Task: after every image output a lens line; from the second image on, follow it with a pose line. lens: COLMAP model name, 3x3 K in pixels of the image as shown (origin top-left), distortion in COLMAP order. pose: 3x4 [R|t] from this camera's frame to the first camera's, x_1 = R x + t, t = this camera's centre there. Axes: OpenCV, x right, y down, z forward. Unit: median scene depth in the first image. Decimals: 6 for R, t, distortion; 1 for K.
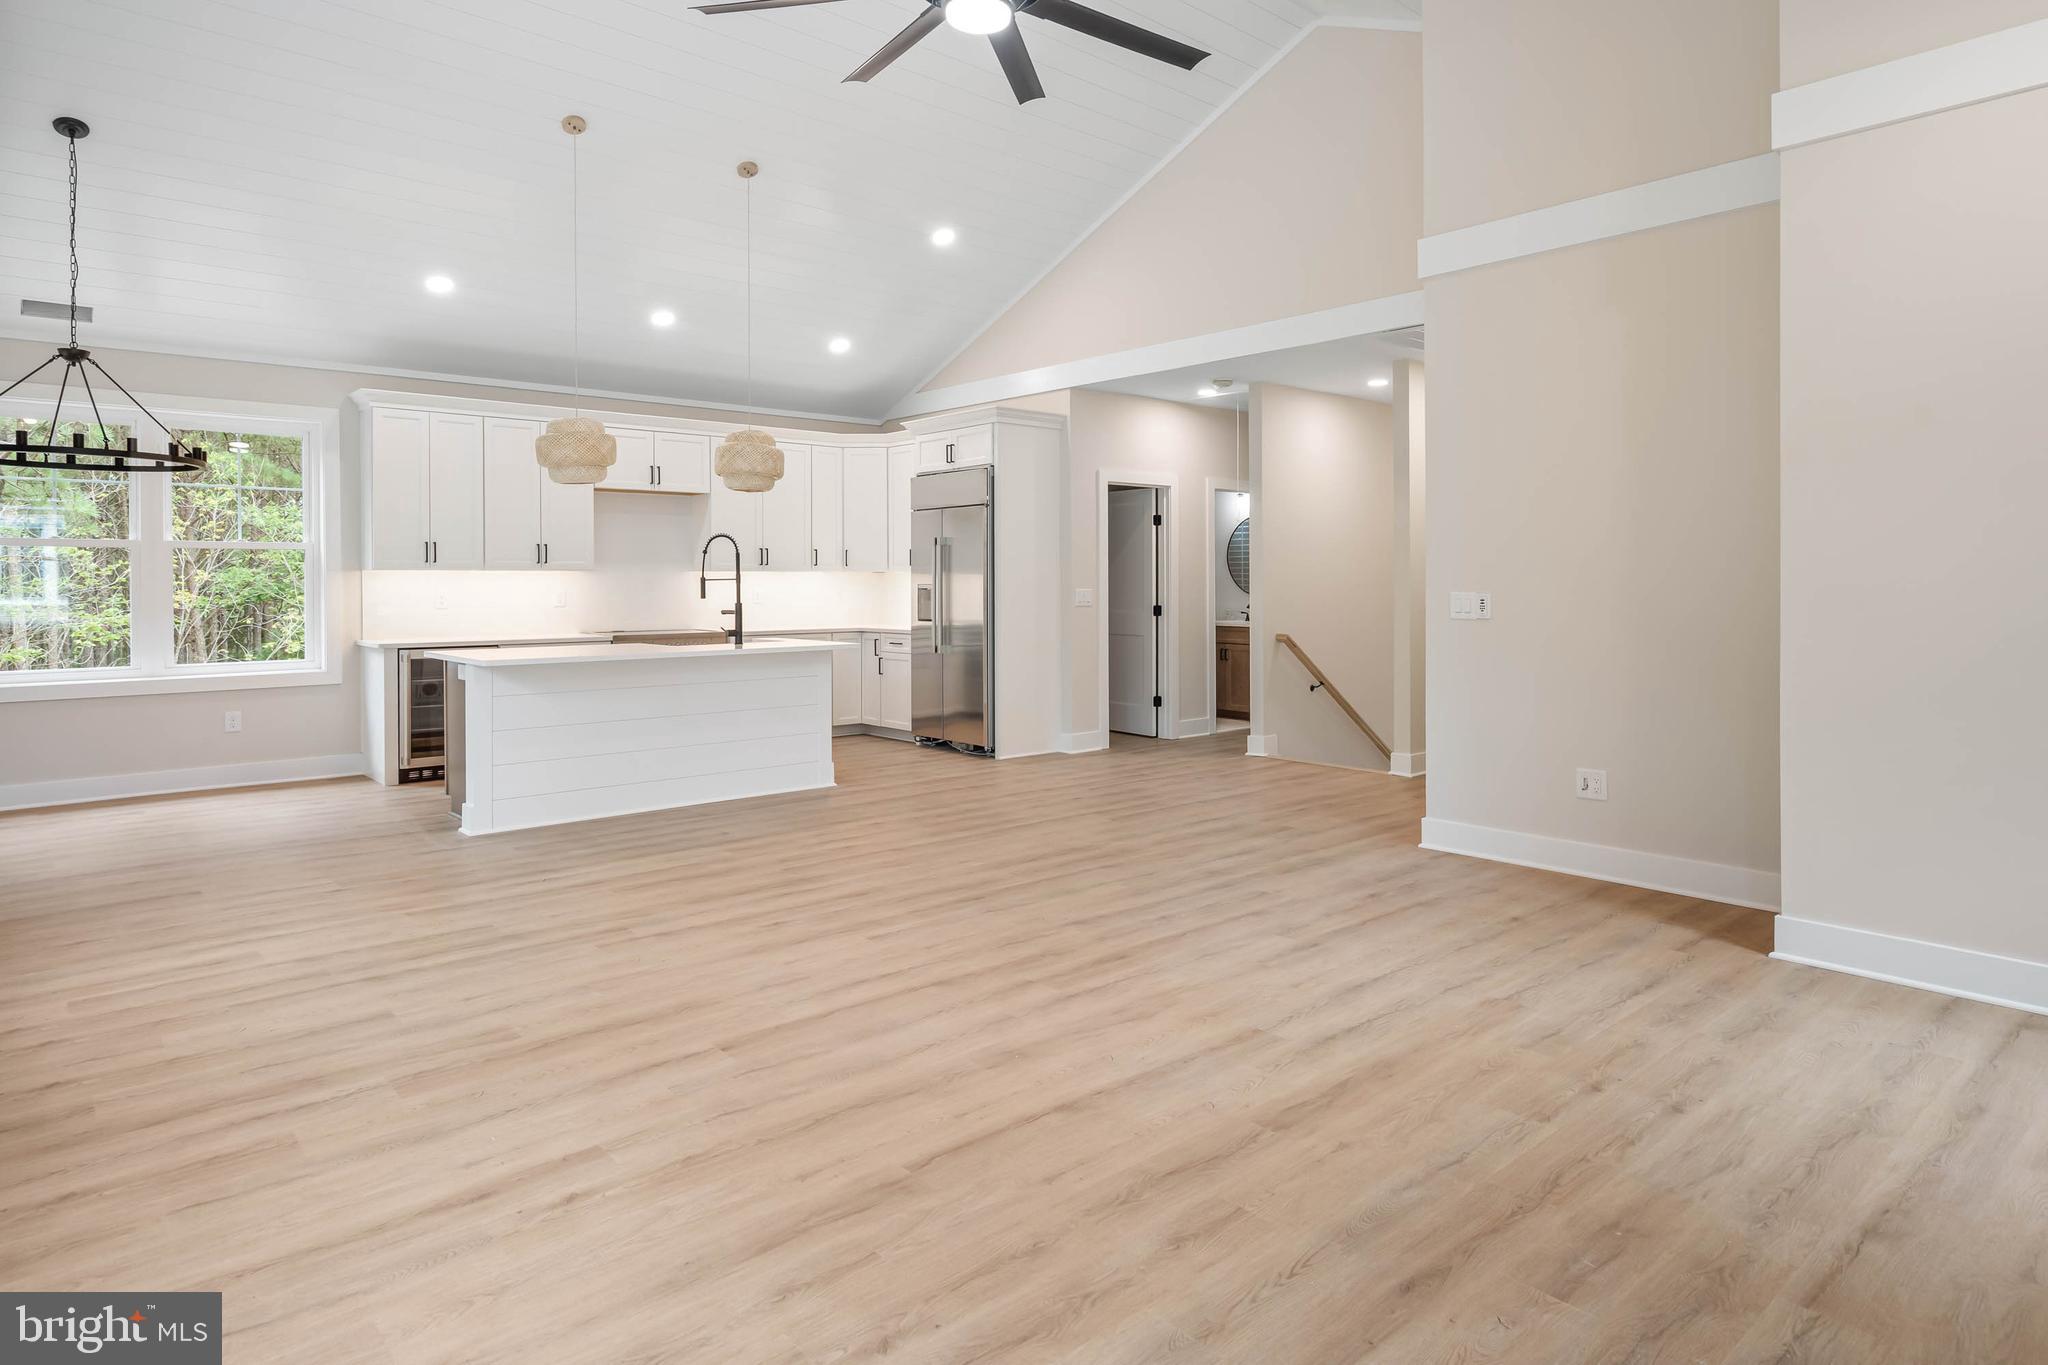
lens RADIAL K [[1151.2, 0, 1022.0], [0, 1151.2, 587.8], [0, 0, 1]] dist [0.000905, 0.002191]
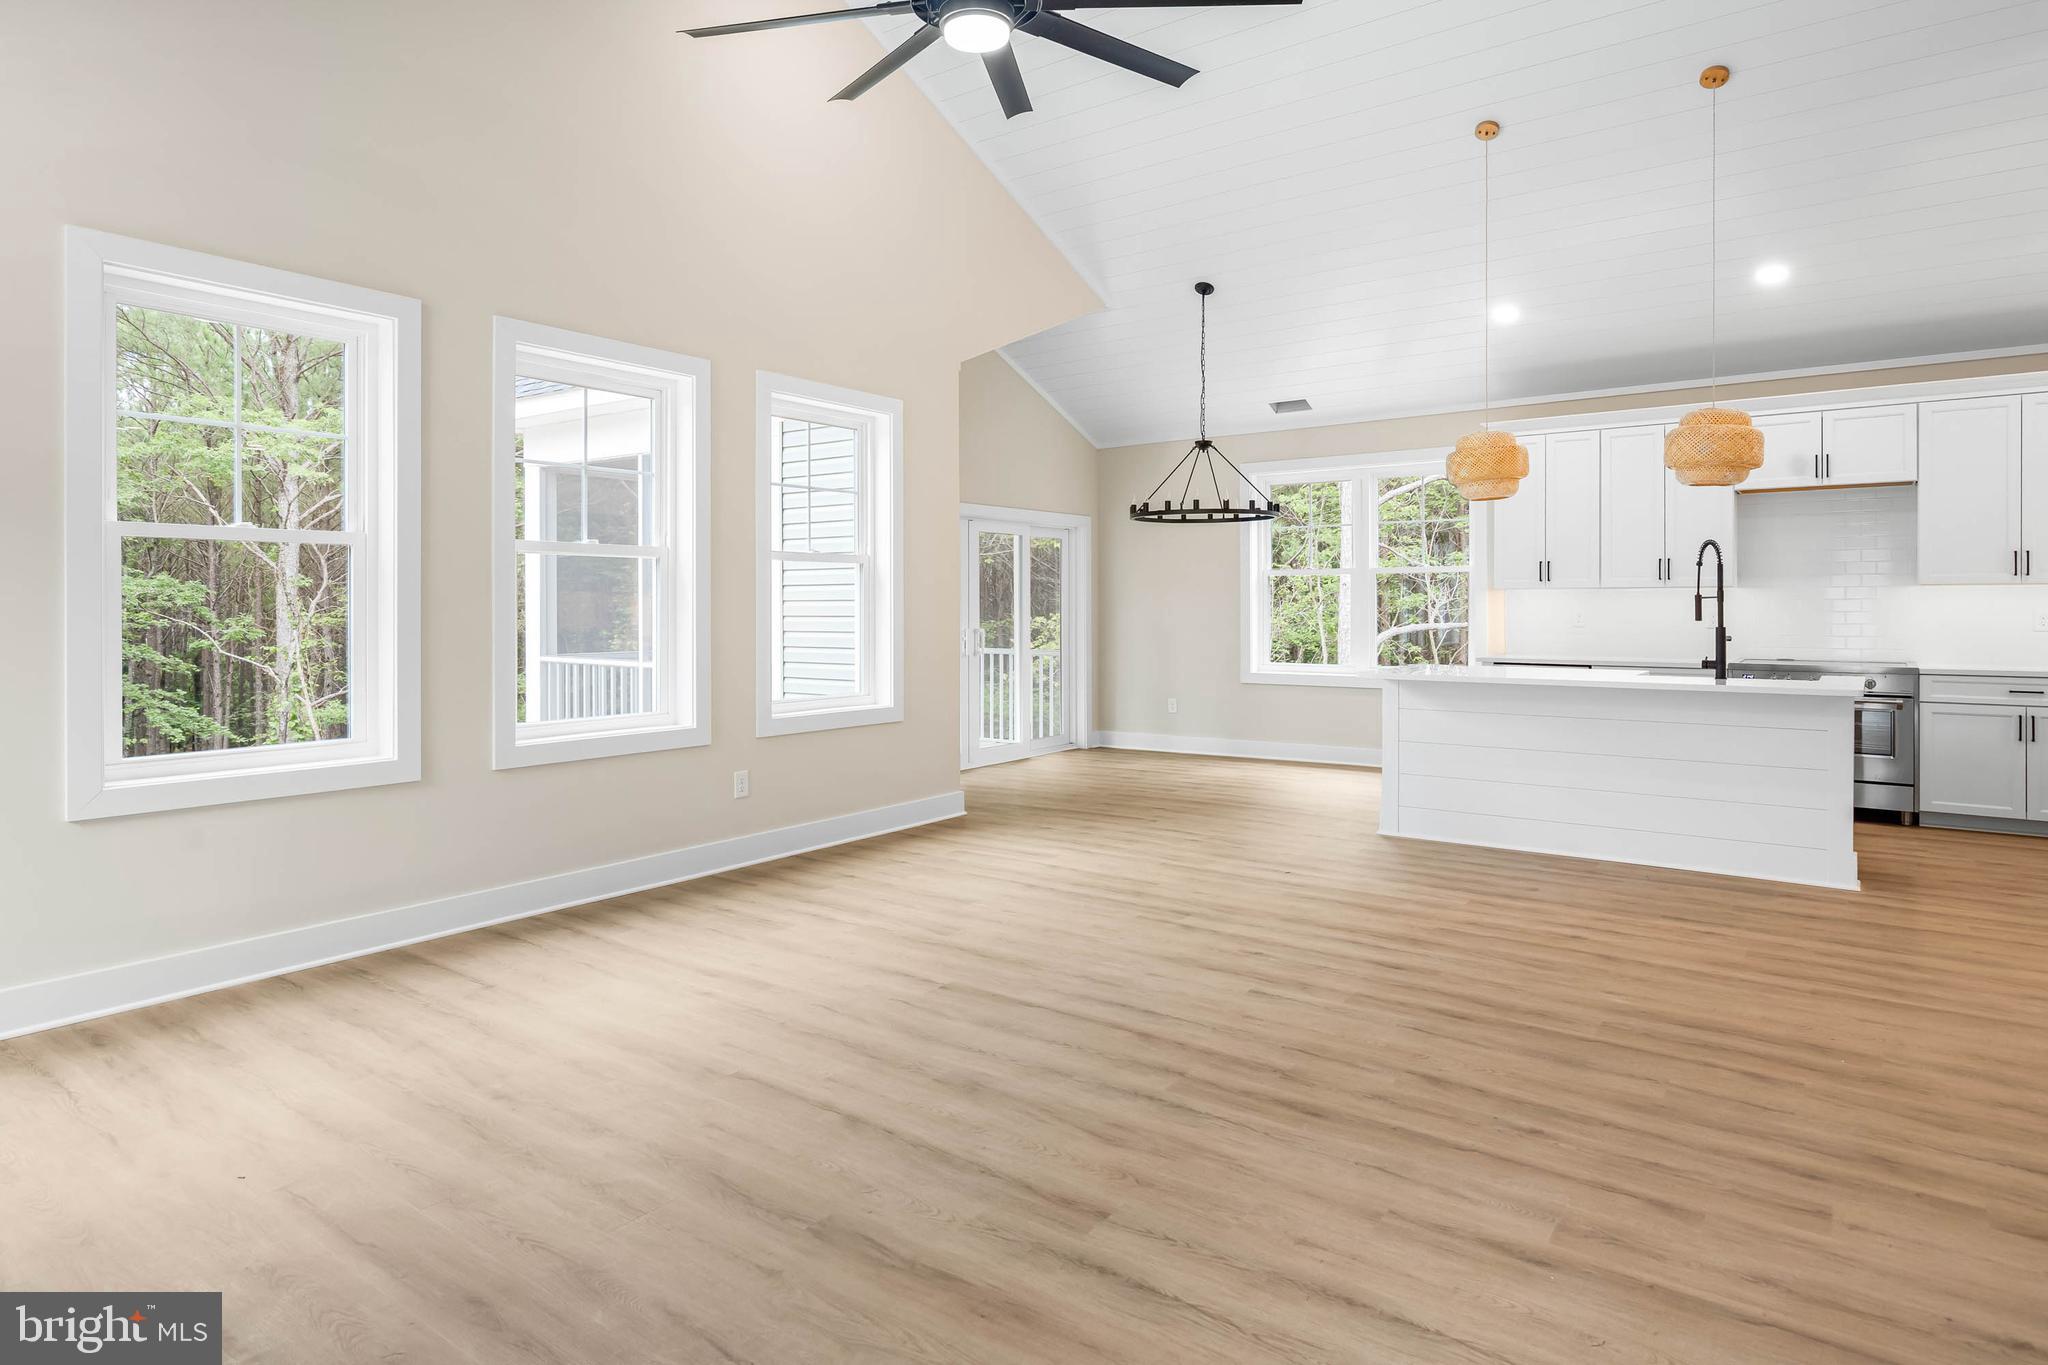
lens RADIAL K [[1151.2, 0, 1042.6], [0, 1151.2, 603.8], [0, 0, 1]] dist [0.000905, 0.002191]
pose [[0.224152, 0.001524, -0.974553, 0.428218], [-0.003448, 0.999994, 0.000771, -0.001623], [0.974548, 0.003188, 0.224155, 0.376362]]
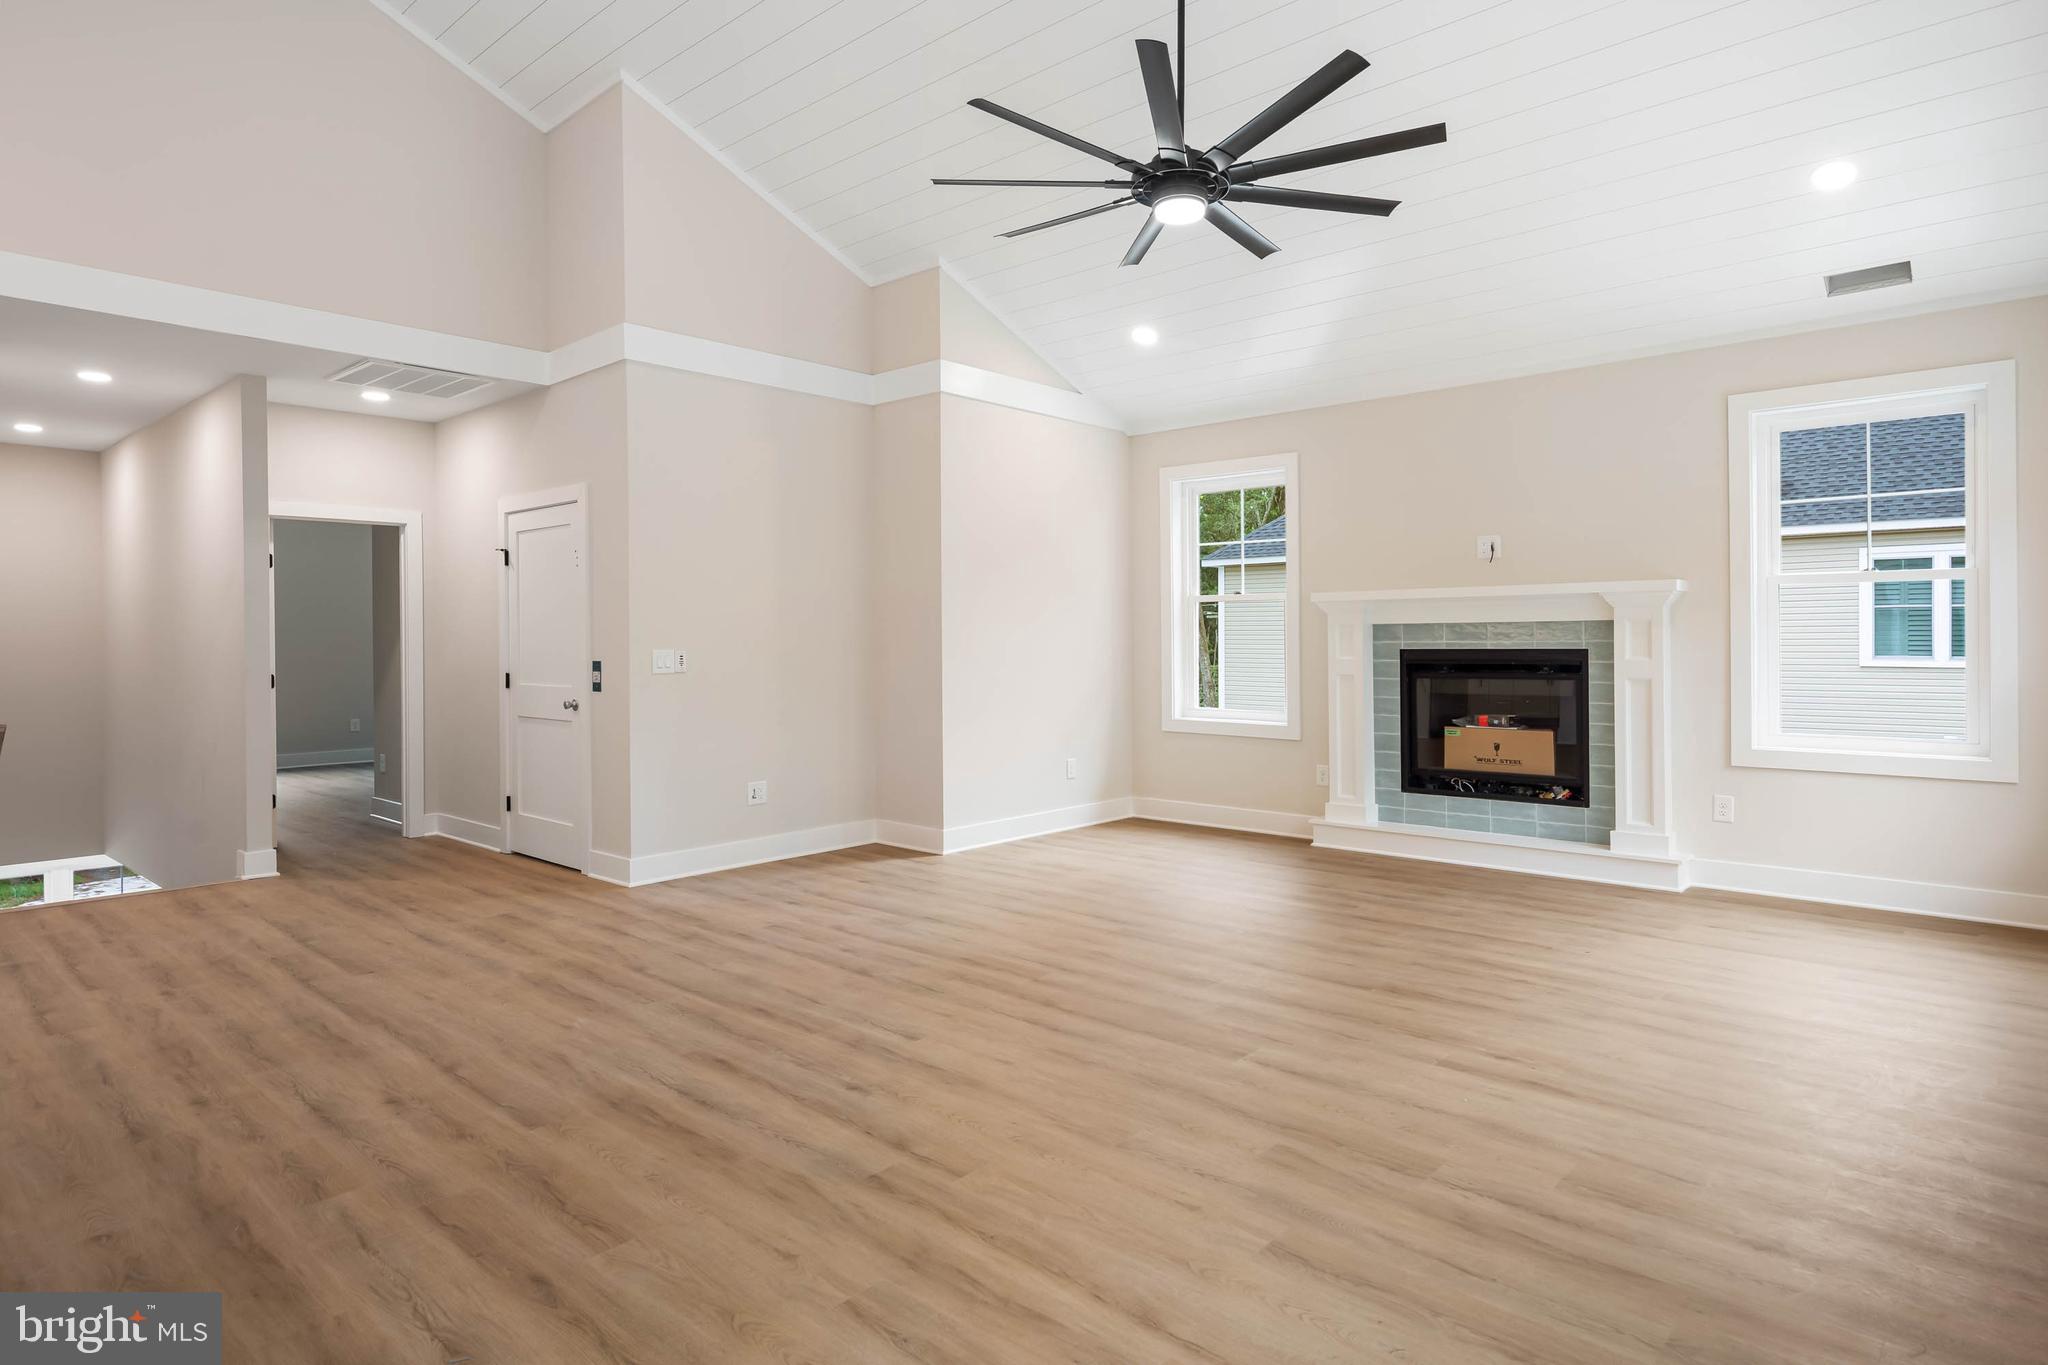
lens RADIAL K [[1151.2, 0, 1023.1], [0, 1151.2, 637.0], [0, 0, 1]] dist [0.000905, 0.002191]
pose [[-0.111383, 0.004324, 0.993768, -0.606378], [0.012425, 0.999918, -0.002958, -0.000171], [-0.993700, 0.012018, -0.111428, 0.603048]]
